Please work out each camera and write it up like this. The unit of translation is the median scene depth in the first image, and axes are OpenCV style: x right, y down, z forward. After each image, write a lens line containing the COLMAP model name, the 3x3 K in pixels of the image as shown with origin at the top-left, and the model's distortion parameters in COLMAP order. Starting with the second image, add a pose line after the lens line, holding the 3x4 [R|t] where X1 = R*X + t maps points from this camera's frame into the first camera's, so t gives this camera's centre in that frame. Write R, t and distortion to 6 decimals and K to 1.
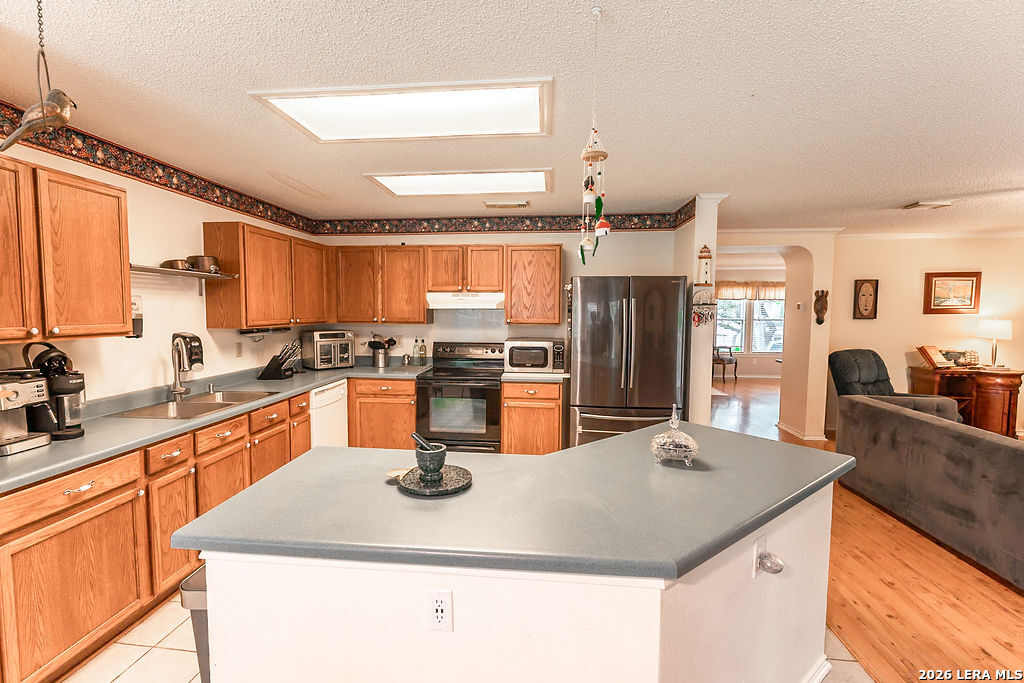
lens RADIAL K [[459.5, 0, 503.5], [0, 459.5, 339.7], [0, 0, 1]] dist [0.001769, 0.000228]
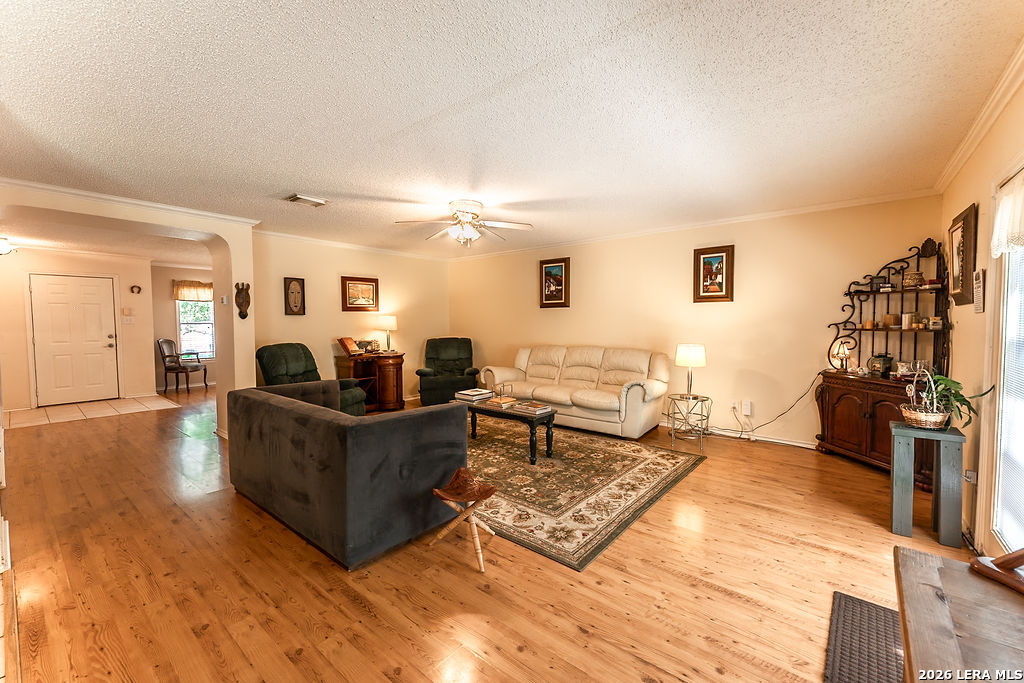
lens RADIAL K [[417.4, 0, 489.0], [0, 417.4, 337.4], [0, 0, 1]] dist [-0.002233, 0.000233]
pose [[0.570947, -0.039292, 0.820046, 0.256551], [0.062639, 0.998027, 0.004209, 0.032165], [-0.818594, 0.048964, 0.572282, 0.084417]]
